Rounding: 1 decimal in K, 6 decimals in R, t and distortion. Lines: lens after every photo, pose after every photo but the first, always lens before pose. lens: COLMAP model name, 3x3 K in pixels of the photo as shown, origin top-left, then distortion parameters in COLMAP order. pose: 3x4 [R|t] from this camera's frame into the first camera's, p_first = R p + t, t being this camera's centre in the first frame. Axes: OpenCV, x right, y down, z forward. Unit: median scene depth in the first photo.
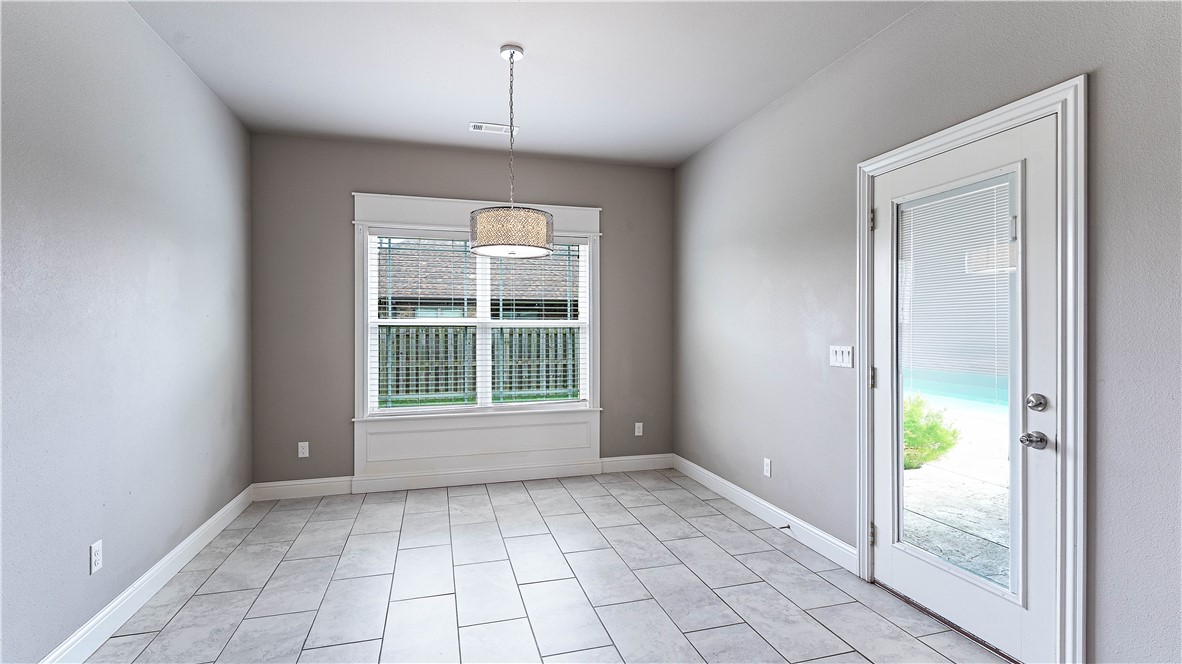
lens RADIAL K [[523.6, 0, 587.0], [0, 523.6, 337.9], [0, 0, 1]] dist [-0.002488, 0.000030]
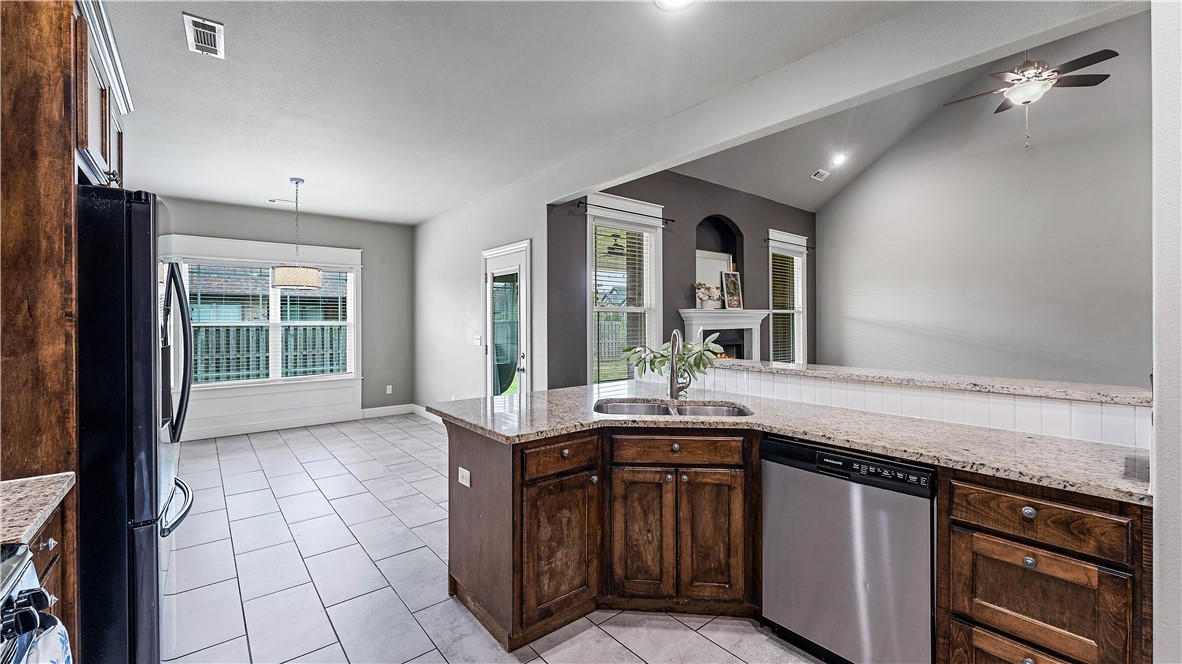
lens RADIAL K [[481.1, 0, 586.0], [0, 481.1, 319.8], [0, 0, 1]] dist [0.001376, -0.000453]
pose [[0.921436, -0.003650, 0.388513, 0.084058], [0.010553, 0.999822, -0.015638, -0.008251], [-0.388387, 0.018509, 0.921310, -0.591919]]
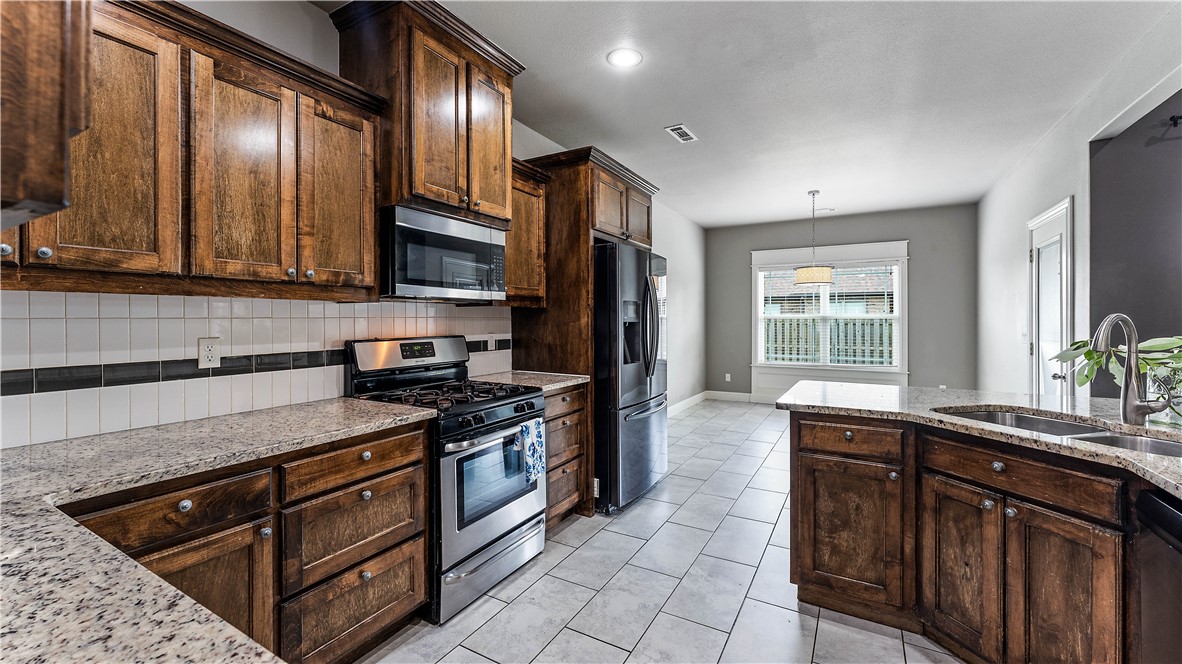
lens RADIAL K [[481.1, 0, 578.9], [0, 481.1, 317.1], [0, 0, 1]] dist [0.001376, -0.000453]
pose [[0.687760, -0.003503, -0.725930, 0.386937], [-0.011101, 0.999821, -0.015343, 0.008100], [0.725853, 0.018611, 0.687598, -0.659085]]
